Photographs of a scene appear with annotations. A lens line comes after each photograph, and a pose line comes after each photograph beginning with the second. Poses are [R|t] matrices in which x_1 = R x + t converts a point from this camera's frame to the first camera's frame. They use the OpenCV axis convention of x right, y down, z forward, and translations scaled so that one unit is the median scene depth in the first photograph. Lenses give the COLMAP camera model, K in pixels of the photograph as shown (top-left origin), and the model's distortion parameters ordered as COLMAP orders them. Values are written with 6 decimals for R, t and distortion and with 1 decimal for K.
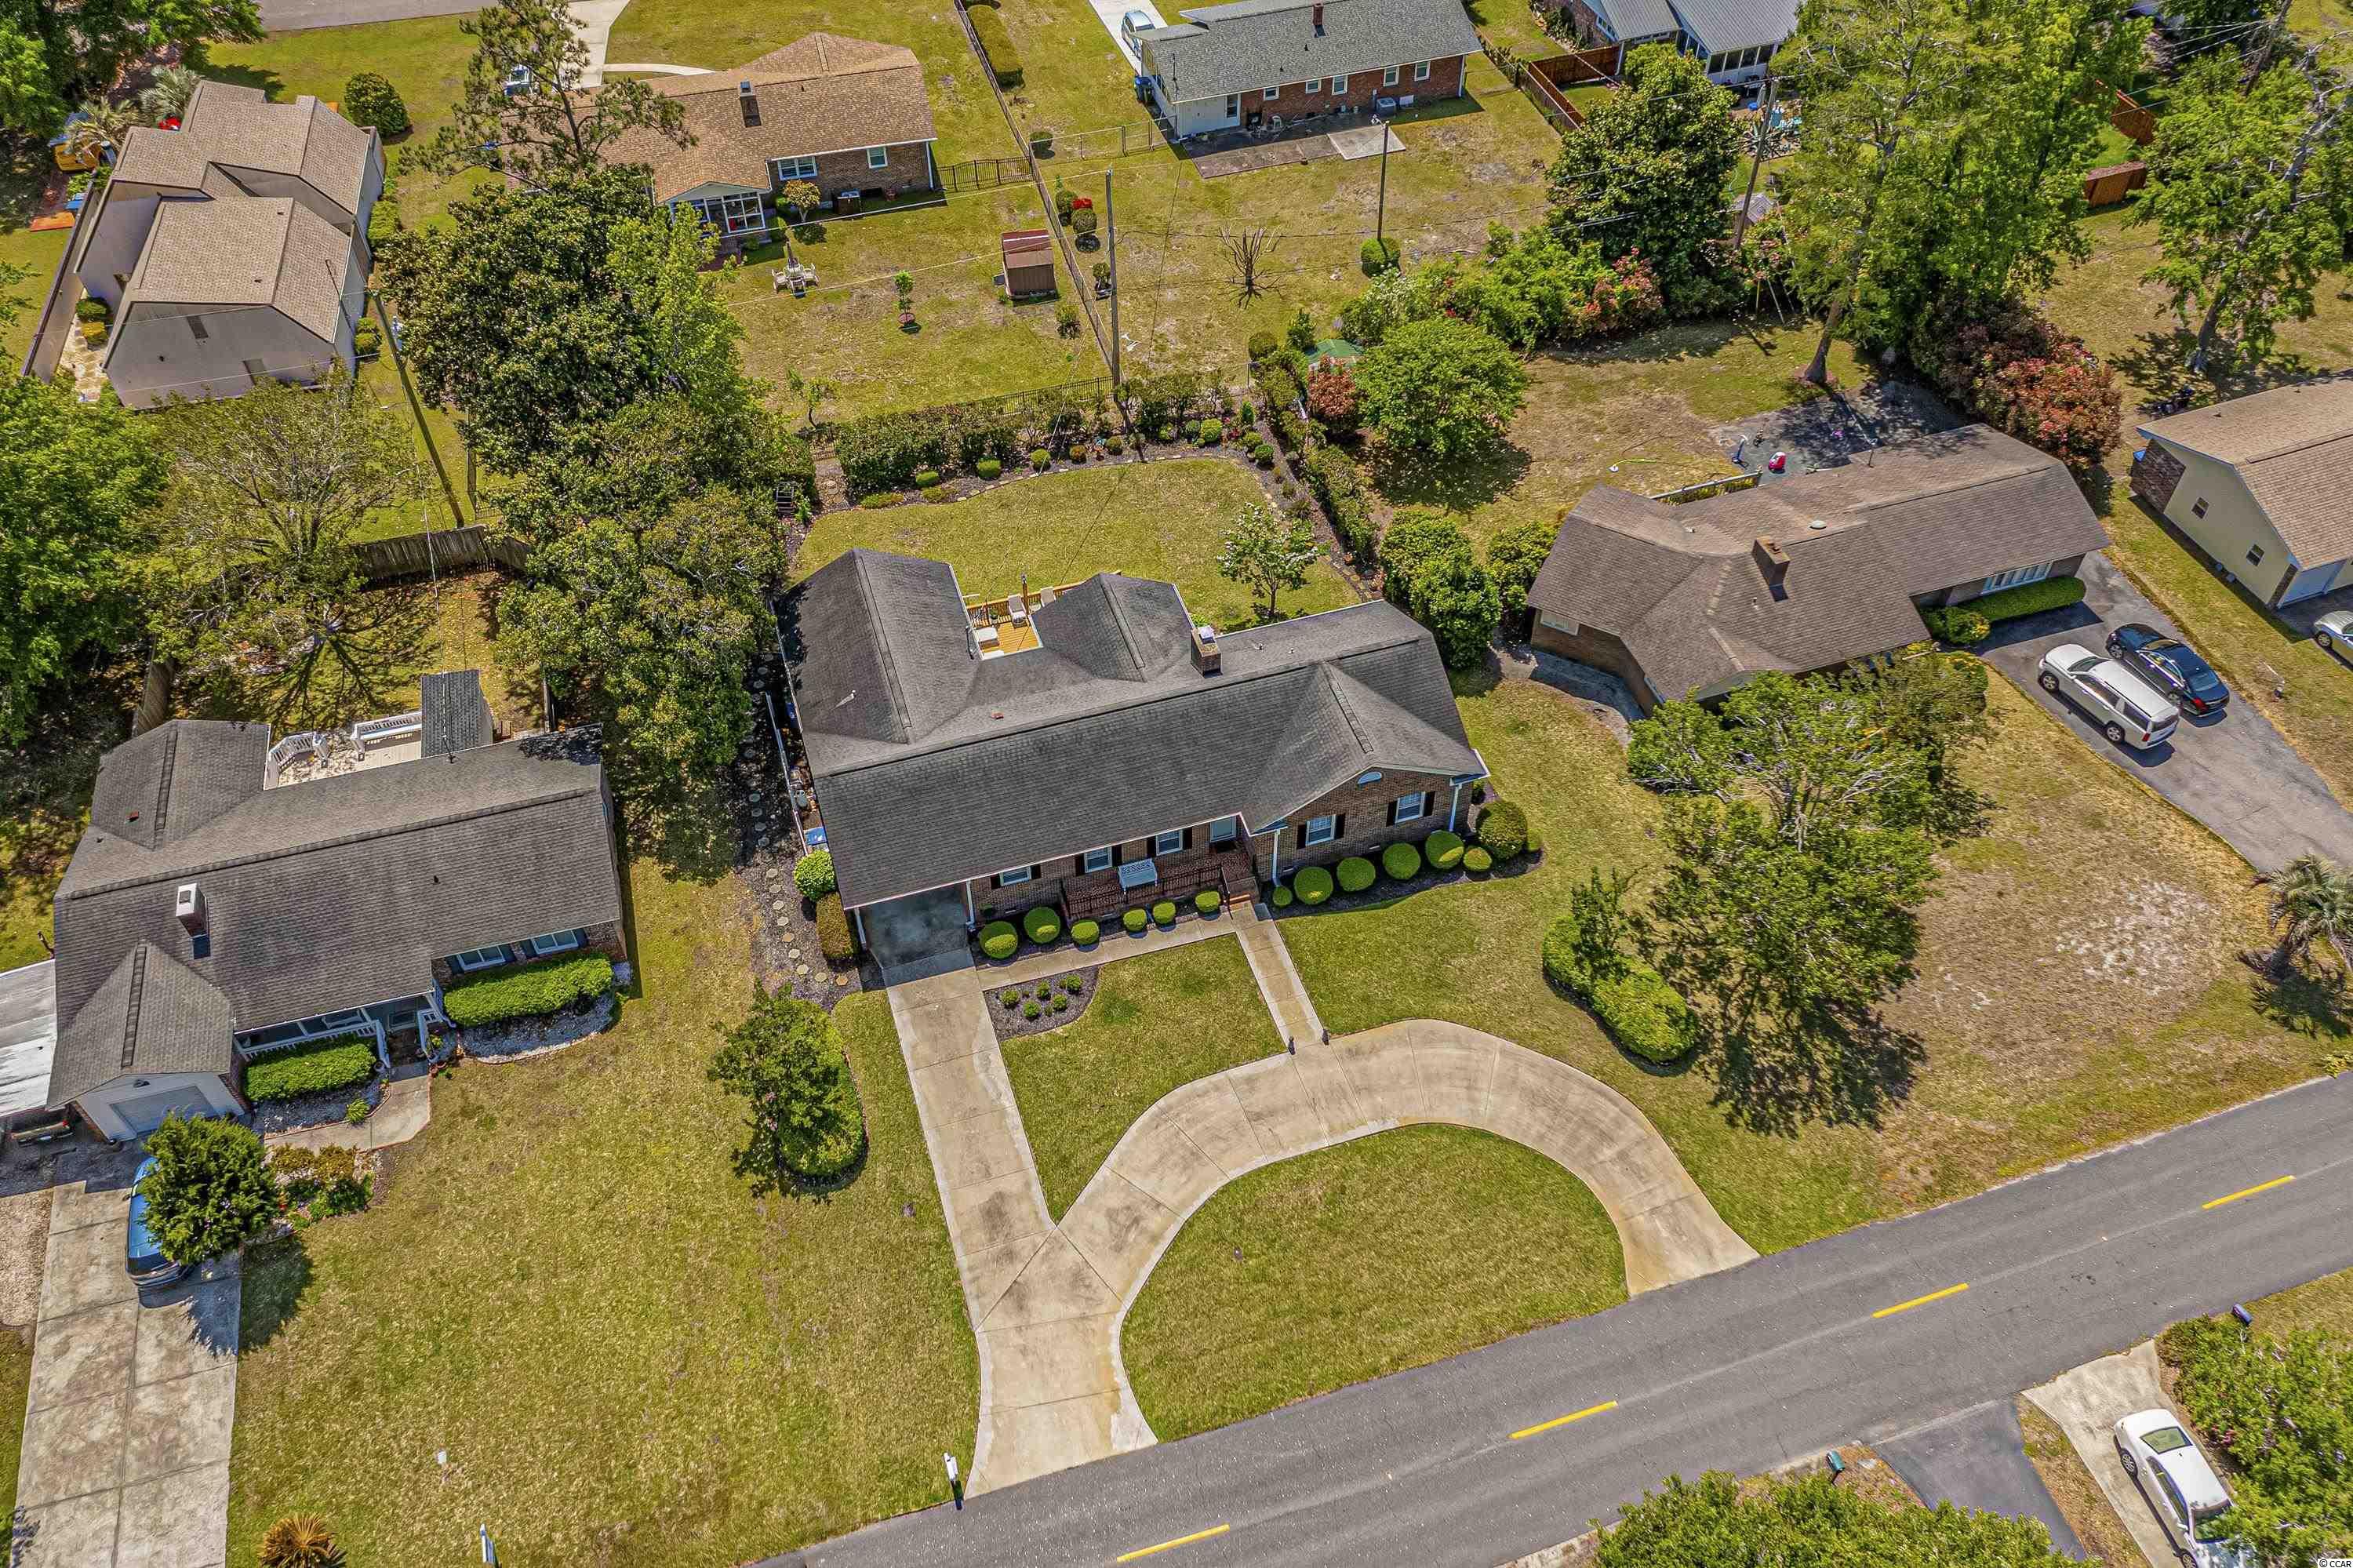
lens RADIAL K [[1856.9, 0, 1176.5], [0, 1856.9, 784.0], [0, 0, 1]] dist [-0.026003, 0.055918]
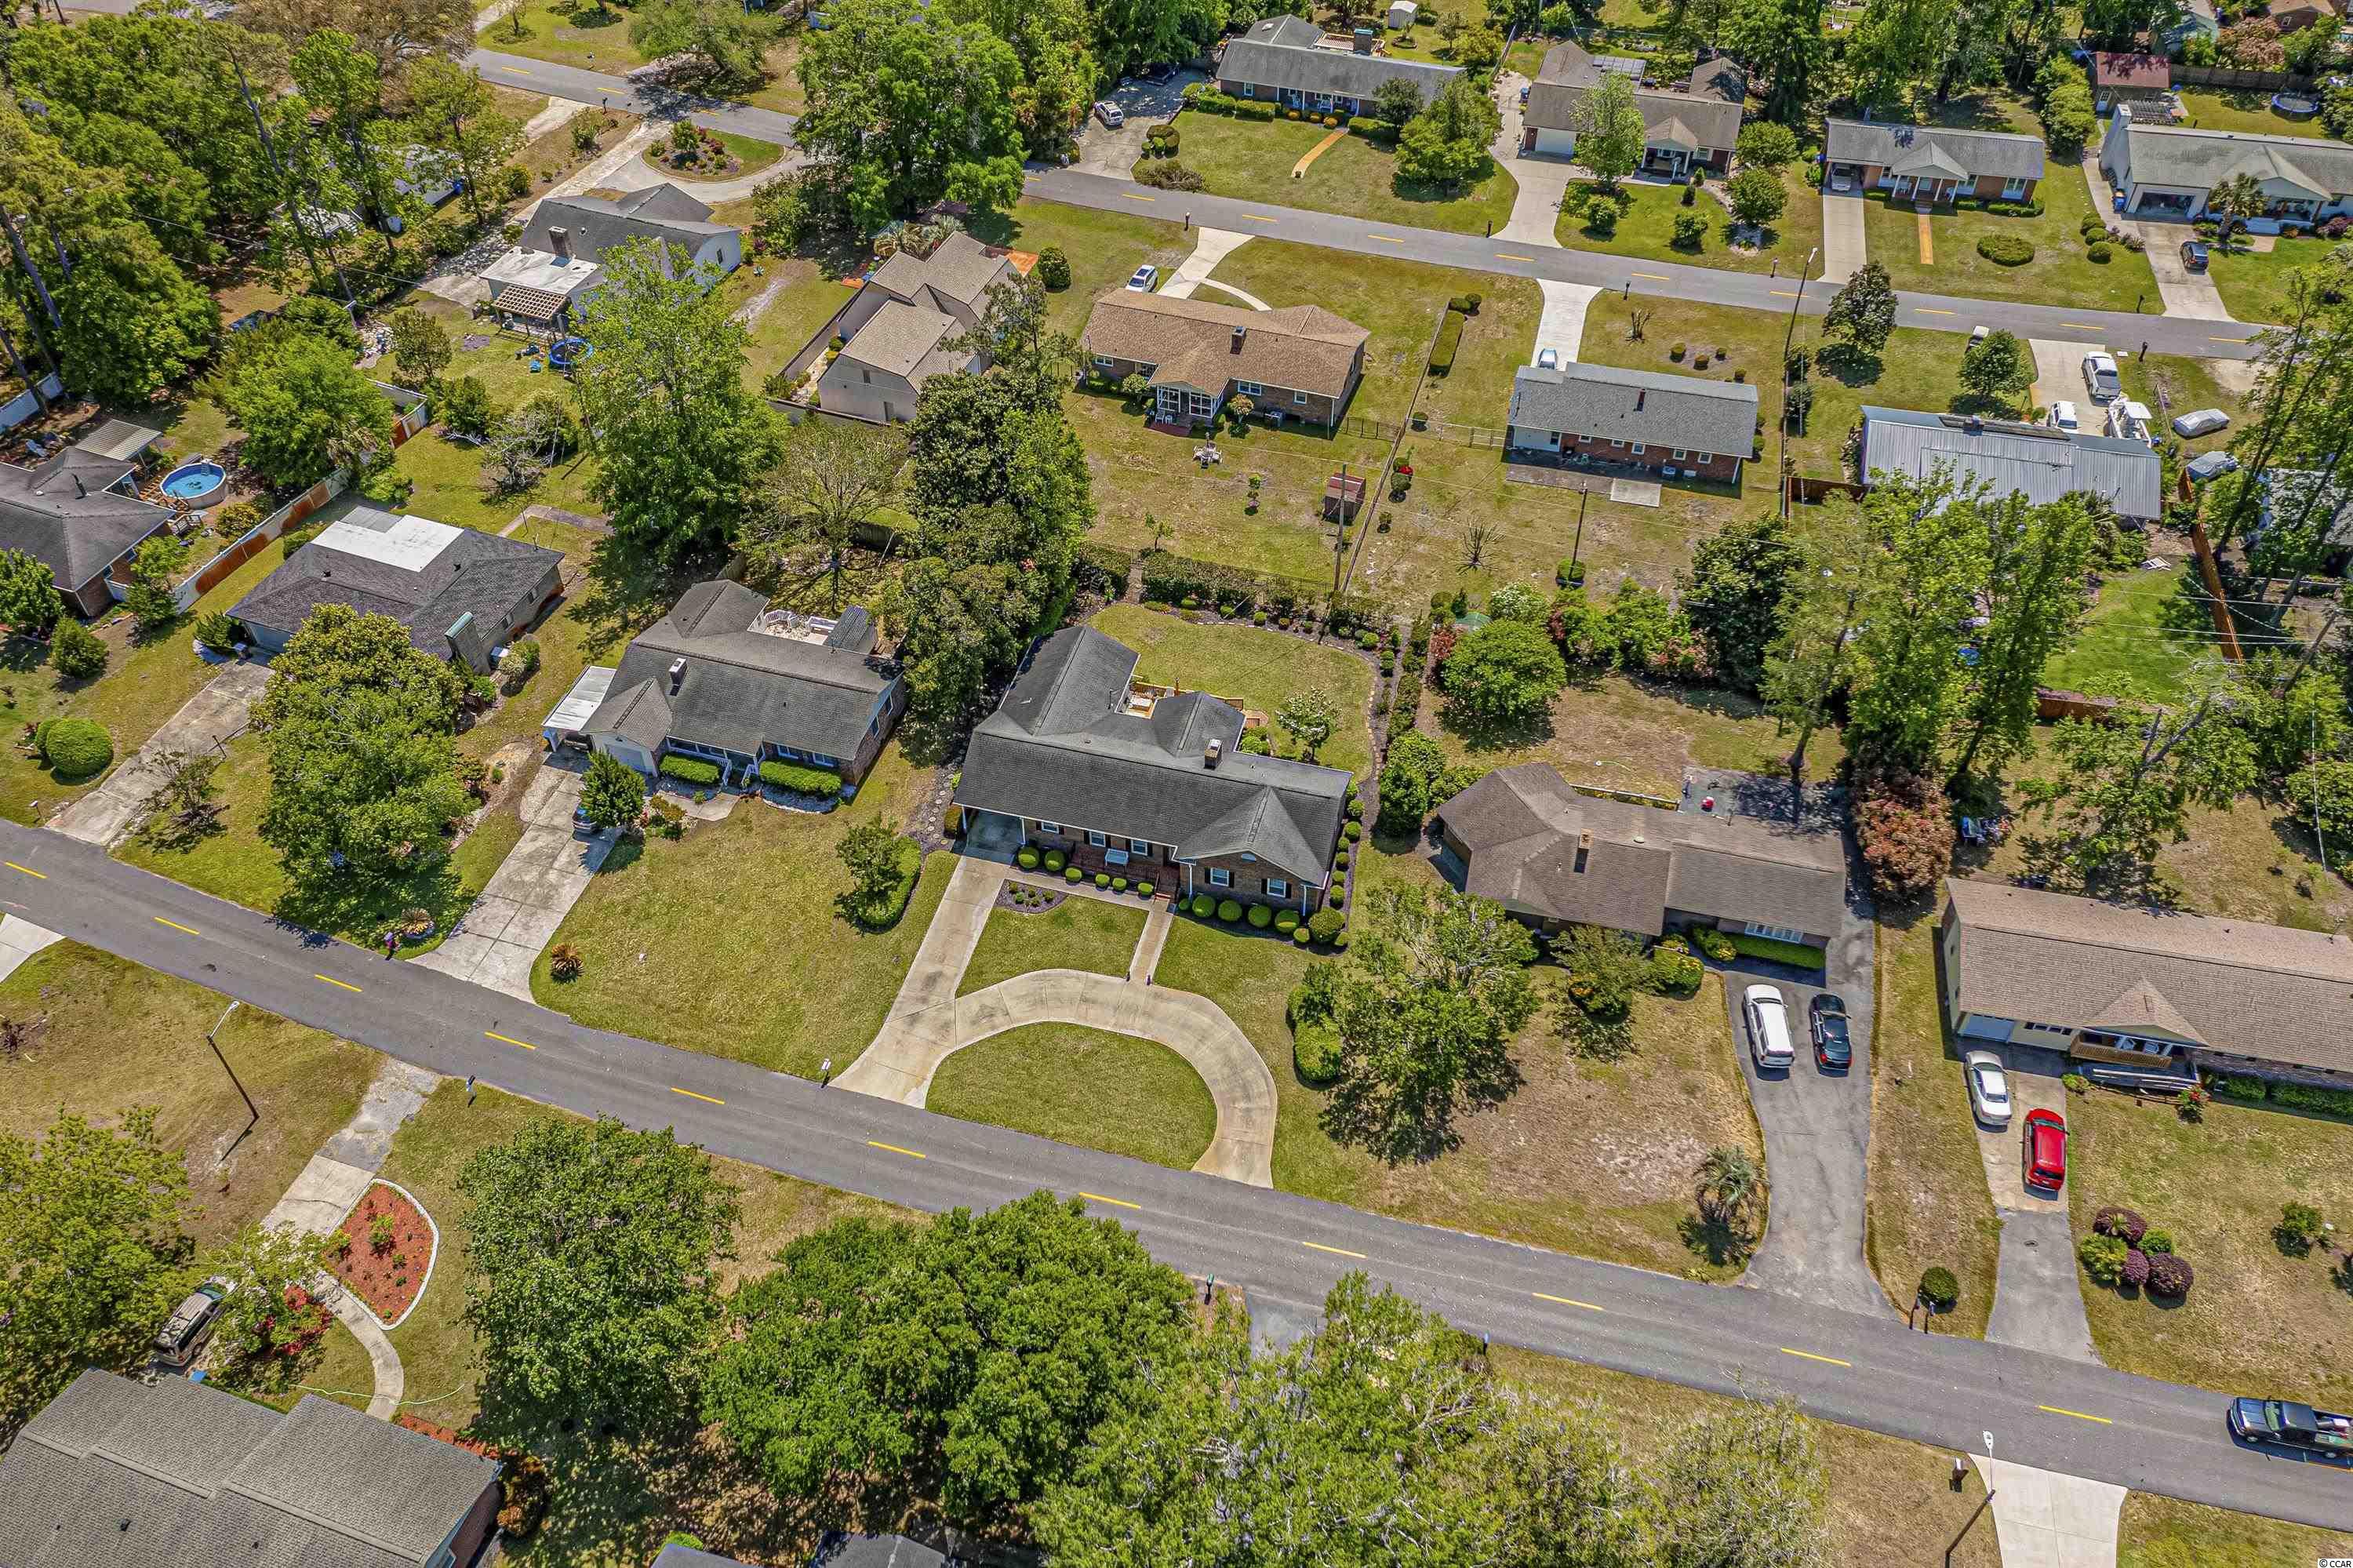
lens RADIAL K [[1856.9, 0, 1176.5], [0, 1856.9, 784.0], [0, 0, 1]] dist [-0.026003, 0.055918]
pose [[0.844019, 0.383189, -0.375231, 0.634650], [-0.400901, 0.915521, 0.033179, -0.090591], [0.356245, 0.122427, 0.926337, -0.560630]]
